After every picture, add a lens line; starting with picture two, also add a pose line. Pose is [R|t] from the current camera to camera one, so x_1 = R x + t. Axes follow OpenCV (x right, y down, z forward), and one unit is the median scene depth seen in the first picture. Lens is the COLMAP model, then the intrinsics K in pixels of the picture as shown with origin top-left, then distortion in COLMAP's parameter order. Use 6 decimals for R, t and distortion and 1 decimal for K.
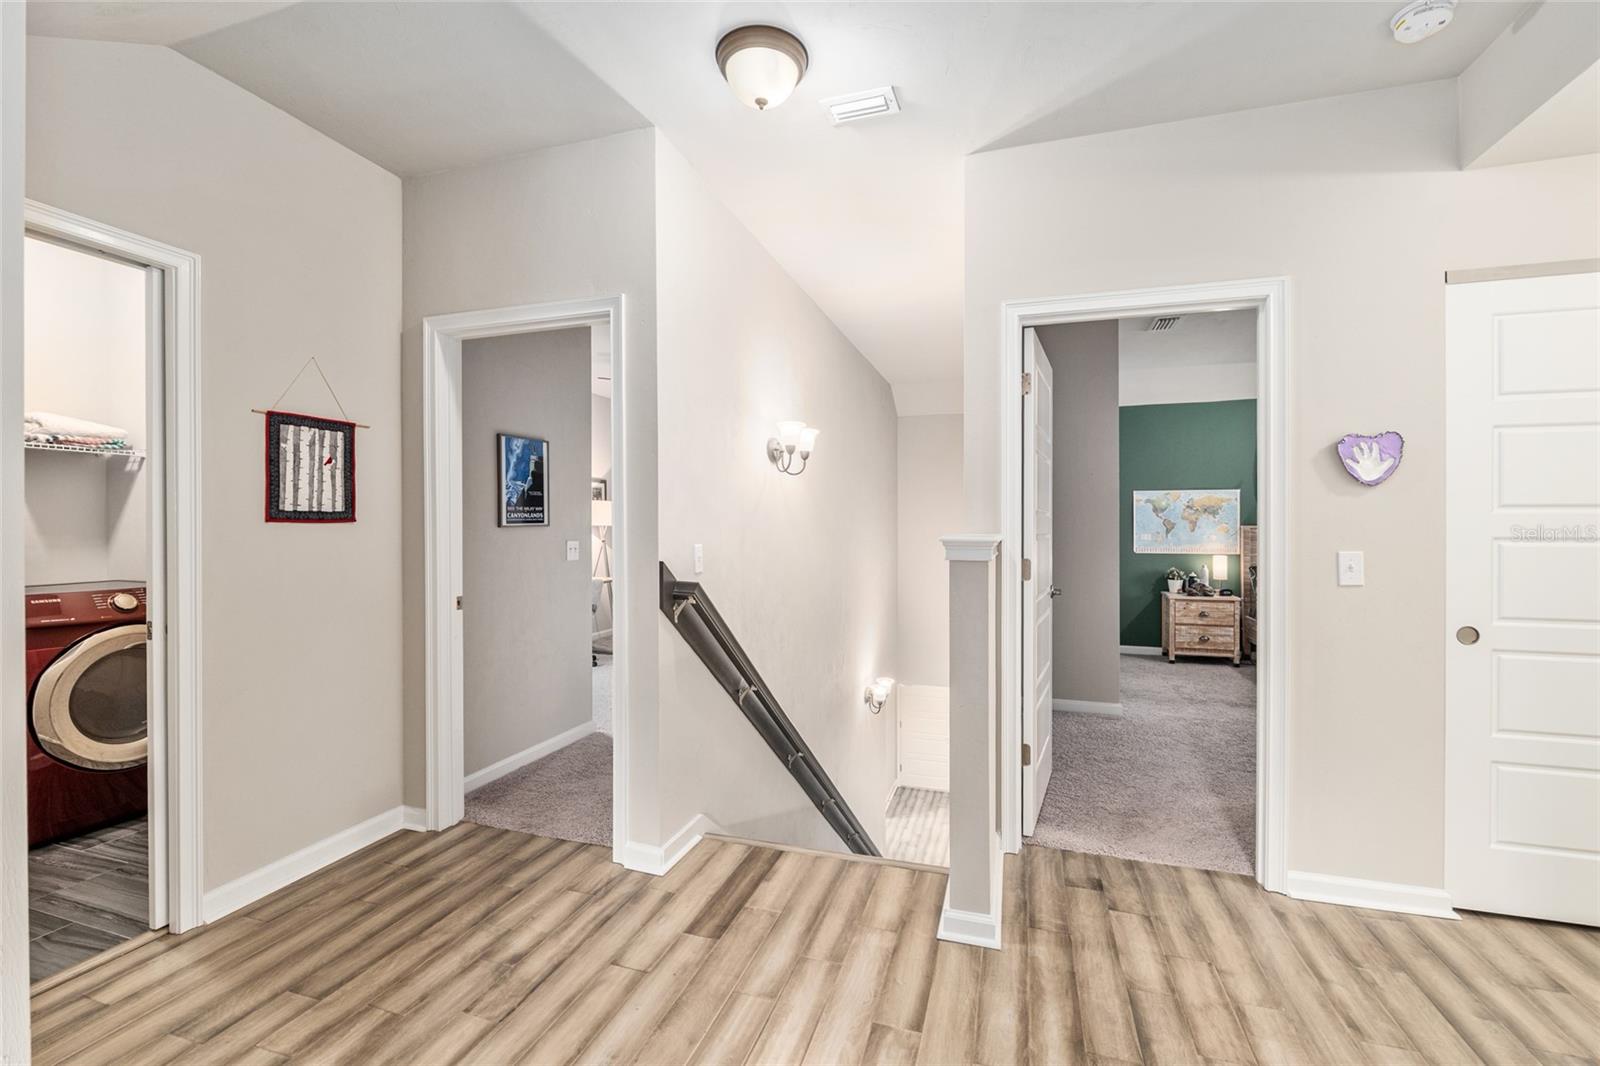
lens RADIAL K [[698.7, 0, 797.2], [0, 698.7, 530.8], [0, 0, 1]] dist [-0.002683, -0.000323]
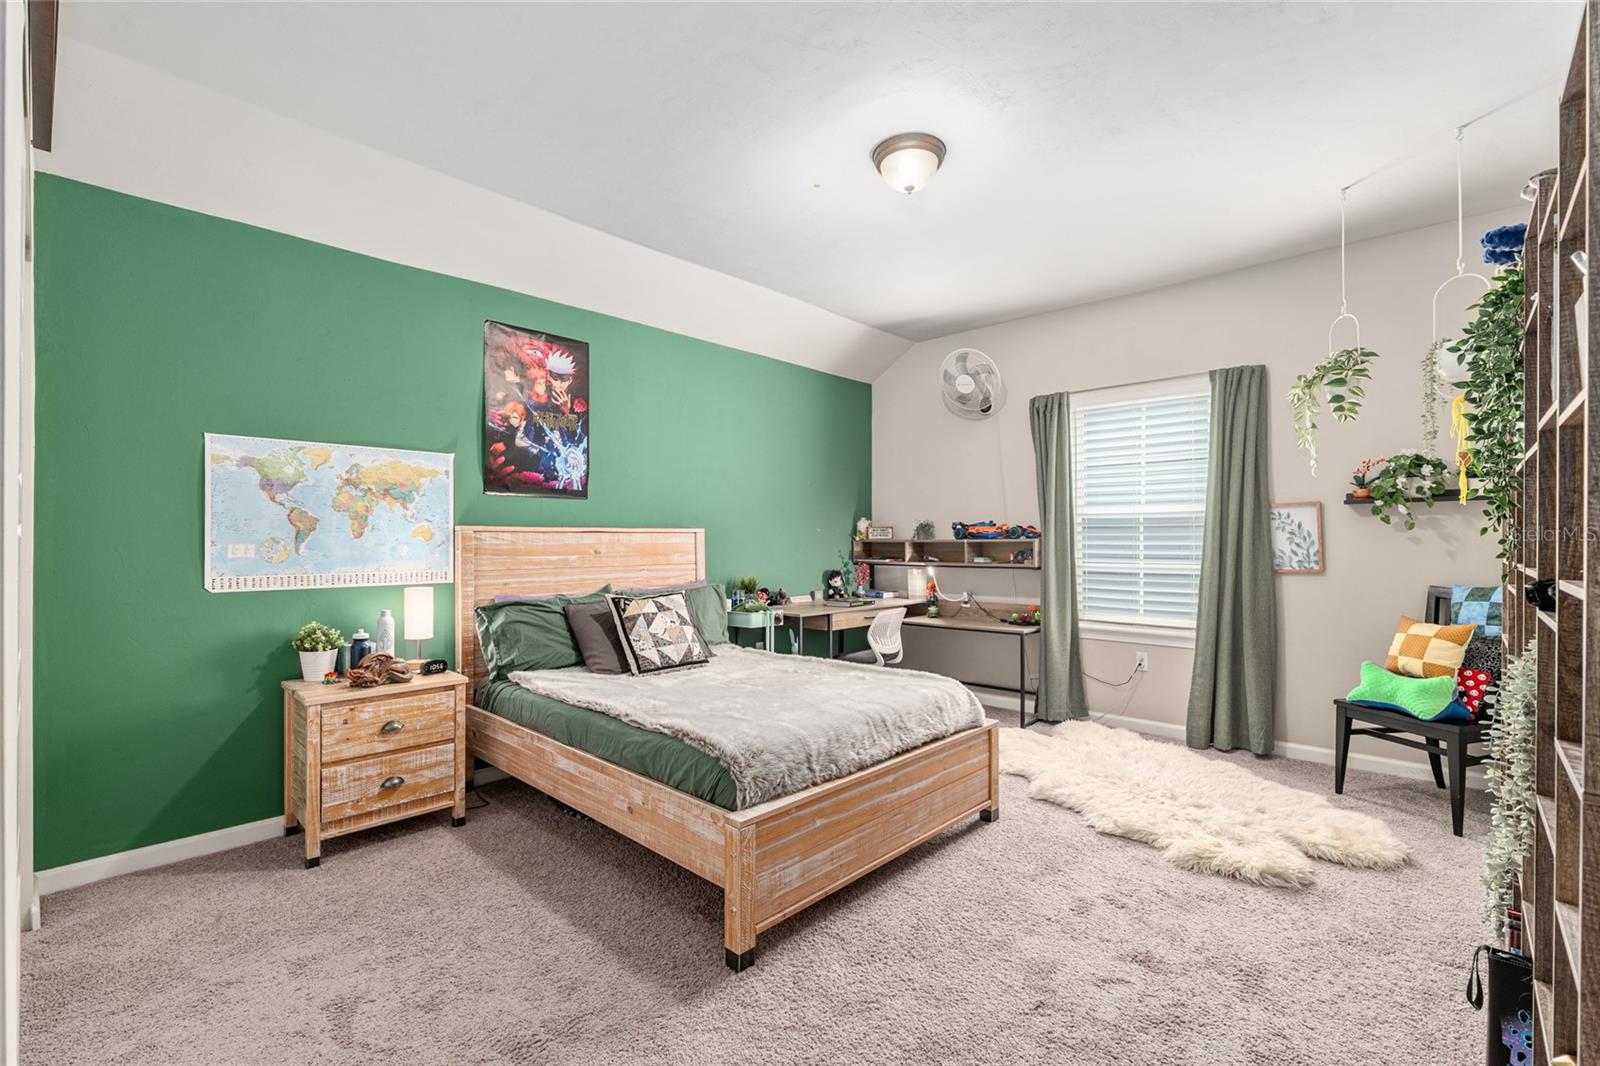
lens RADIAL K [[698.7, 0, 801.1], [0, 698.7, 531.7], [0, 0, 1]] dist [-0.002683, -0.000323]
pose [[0.416531, 0.004299, 0.909111, 0.281644], [-0.004346, 0.999987, -0.002738, -0.002733], [-0.909111, -0.002810, 0.416545, 0.565031]]
